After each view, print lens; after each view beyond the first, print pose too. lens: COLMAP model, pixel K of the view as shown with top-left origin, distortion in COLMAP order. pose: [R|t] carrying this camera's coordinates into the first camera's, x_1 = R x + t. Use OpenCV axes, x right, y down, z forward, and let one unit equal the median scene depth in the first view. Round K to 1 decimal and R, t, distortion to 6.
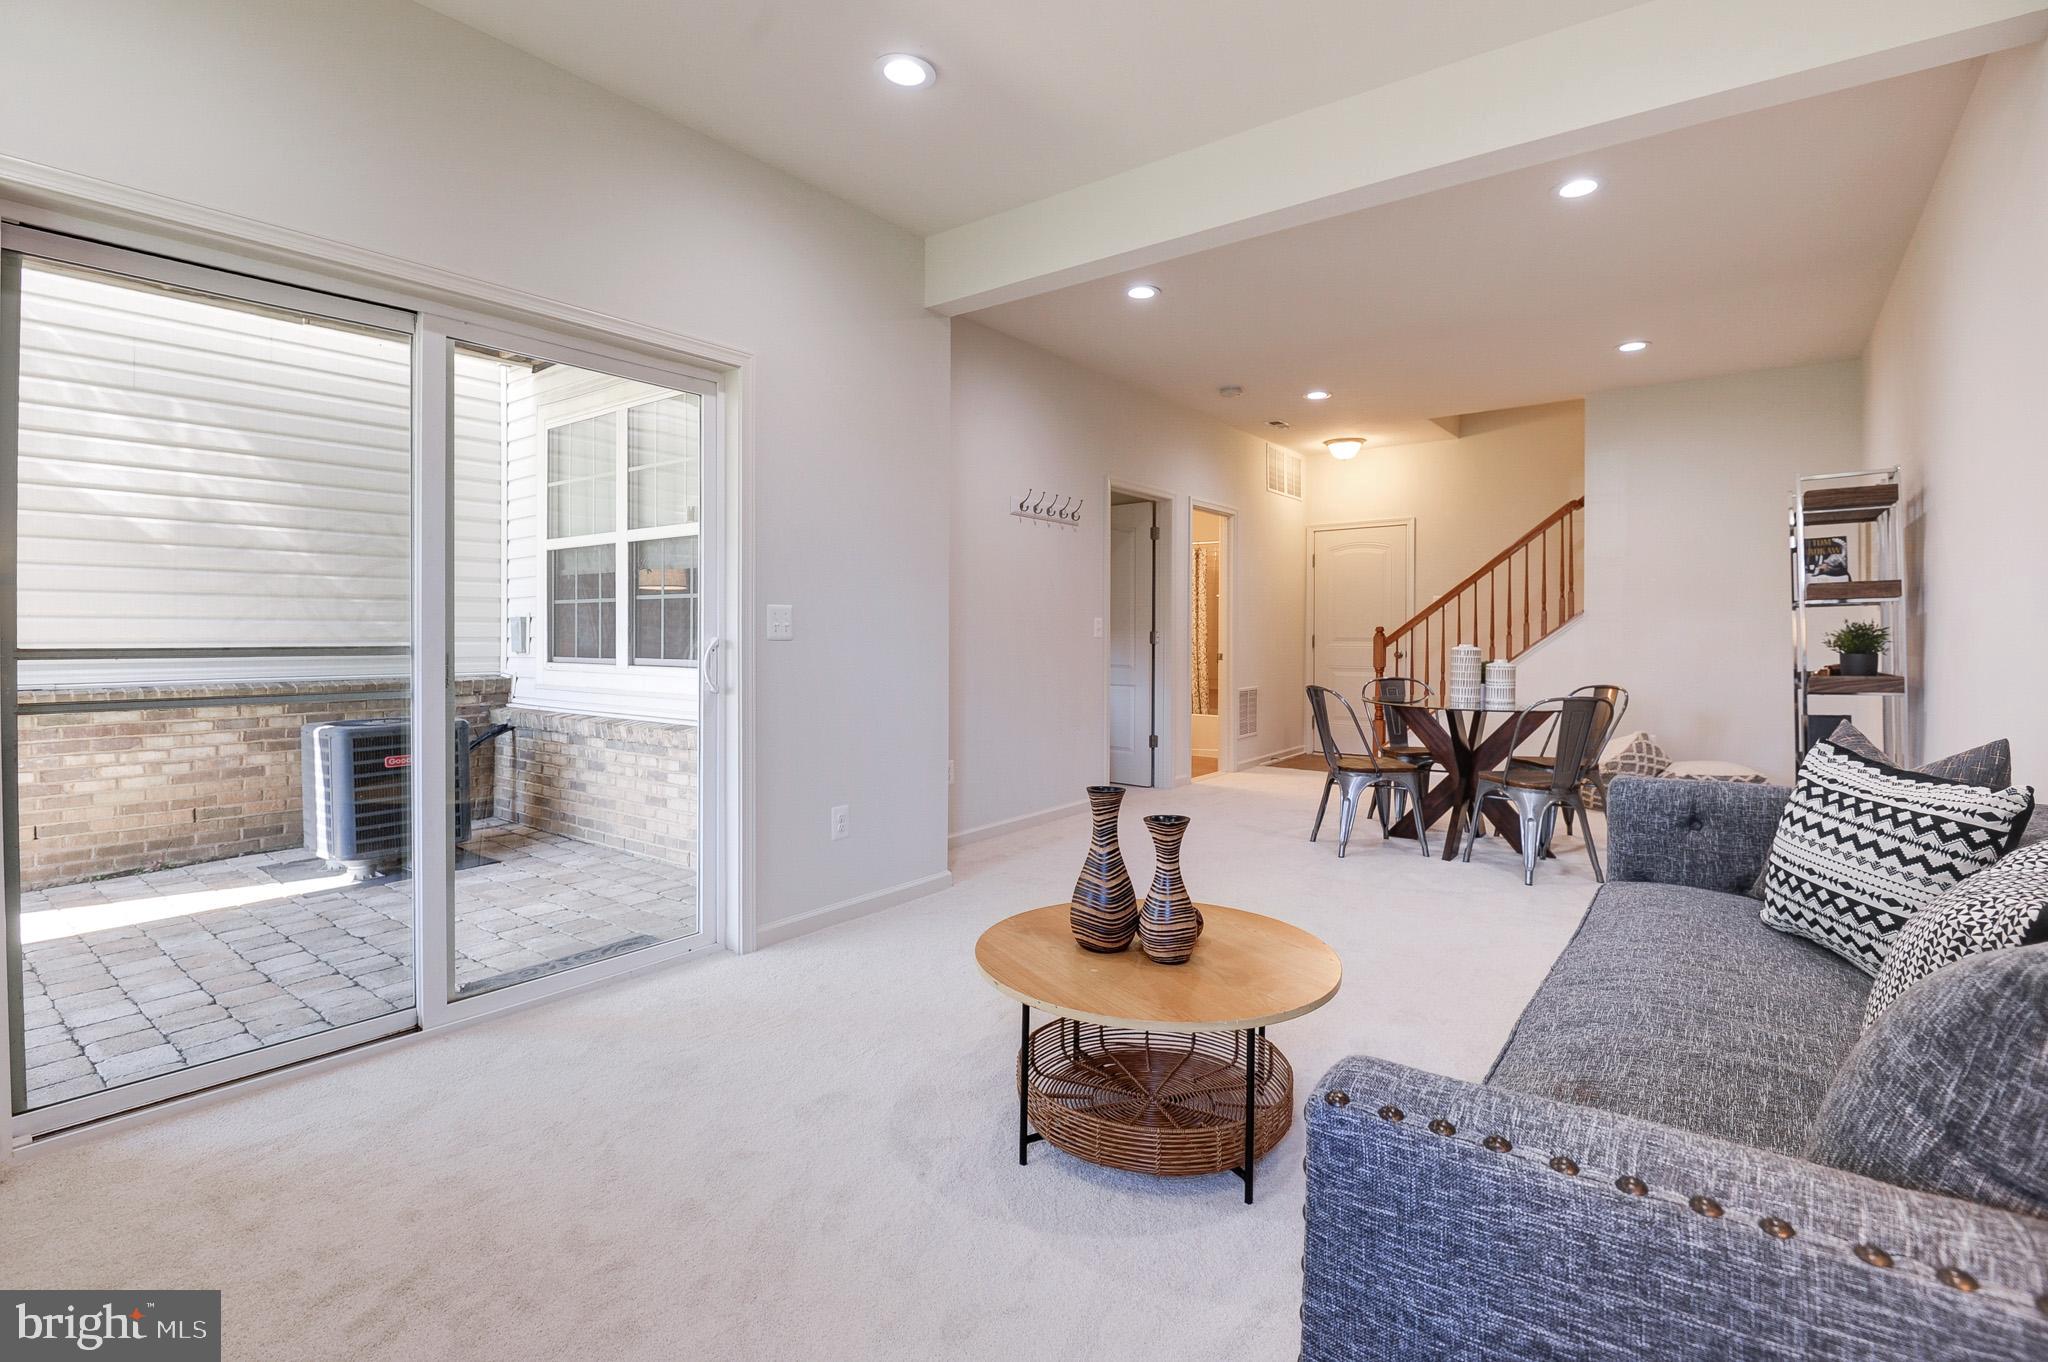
lens RADIAL K [[970.1, 0, 1024.0], [0, 970.1, 646.5], [0, 0, 1]] dist [-0.001286, -0.000080]
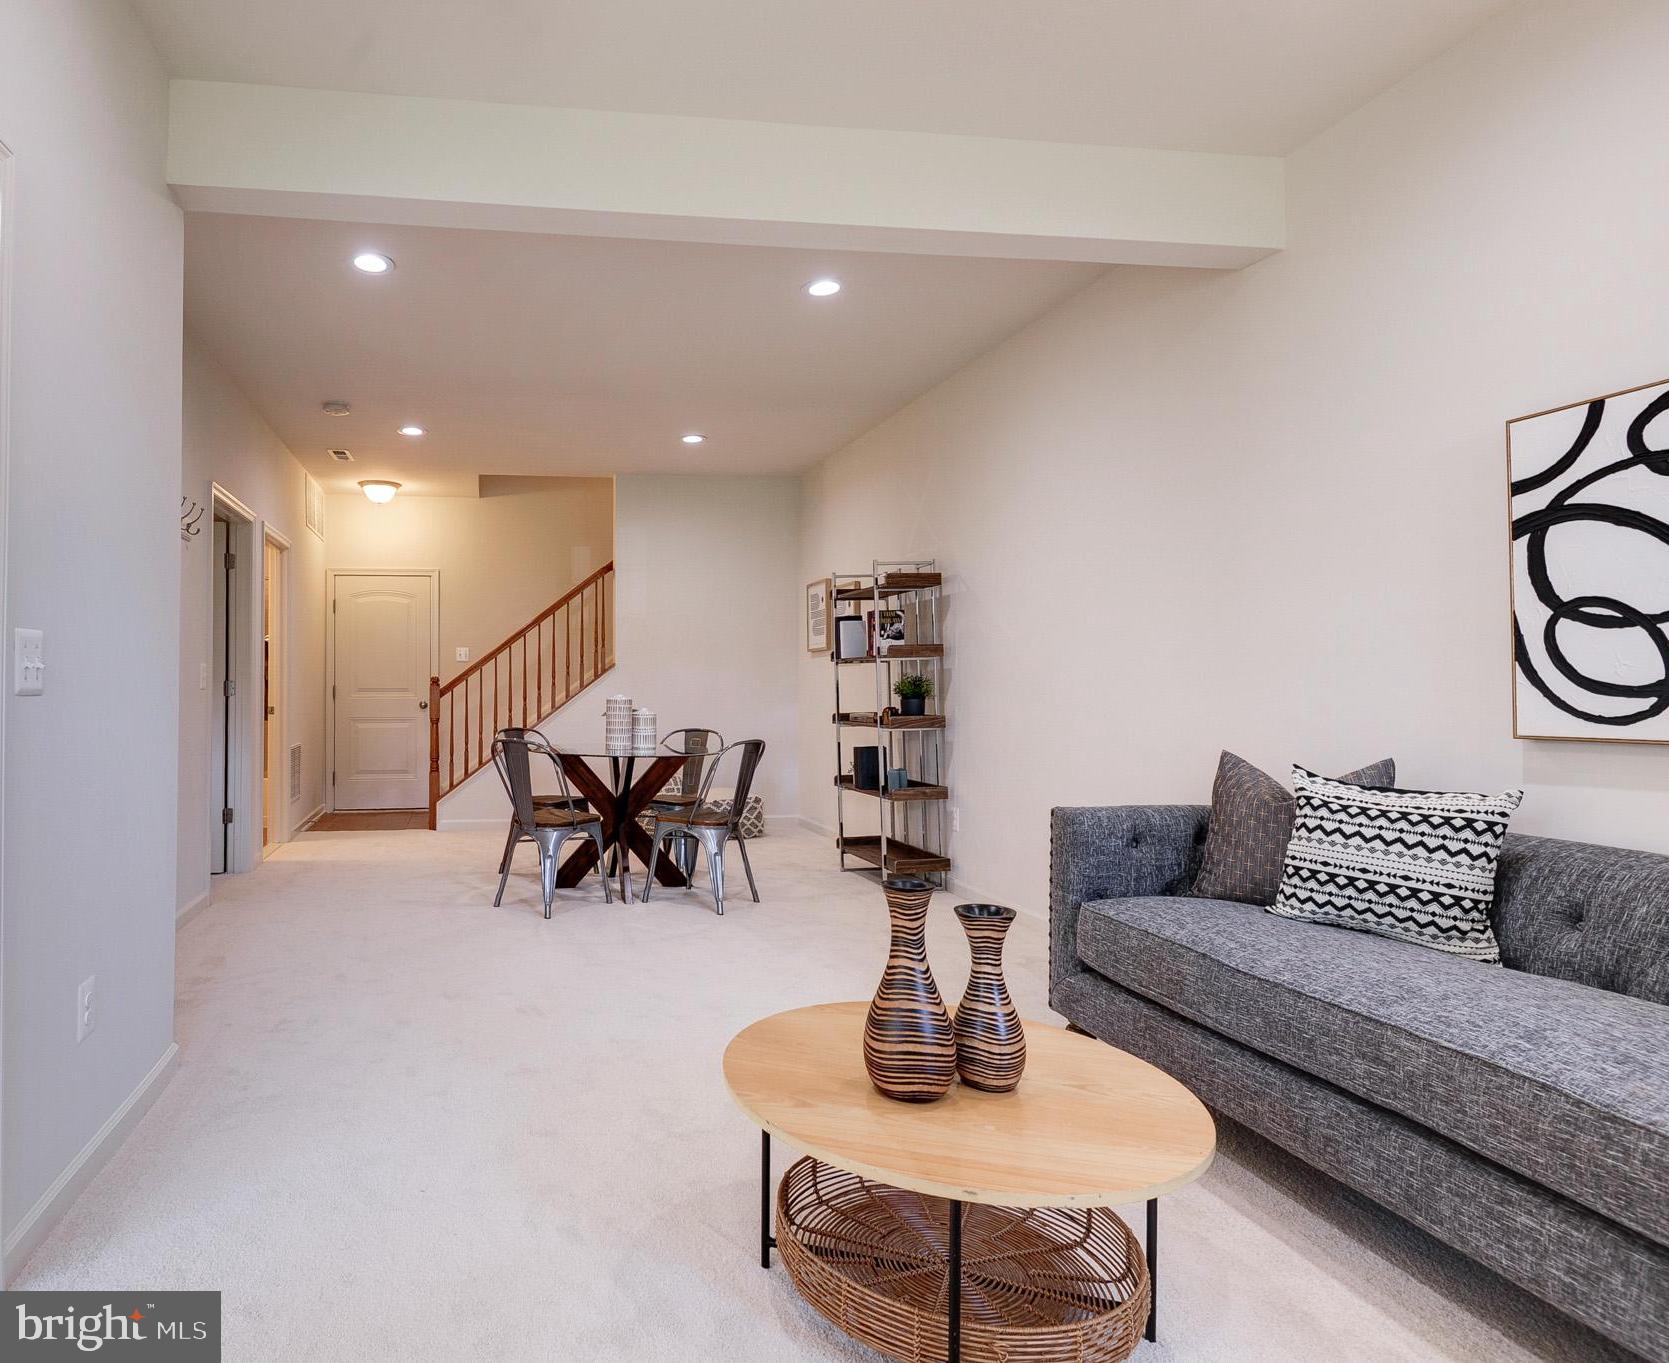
lens RADIAL K [[961.2, 0, 834.5], [0, 961.2, 681.5], [0, 0, 1]] dist [0.006261, 0.000857]
pose [[0.722449, 0.002633, 0.691420, -0.121862], [0.008478, 0.999884, -0.012666, -0.001161], [-0.691373, 0.015012, 0.722342, 0.122240]]
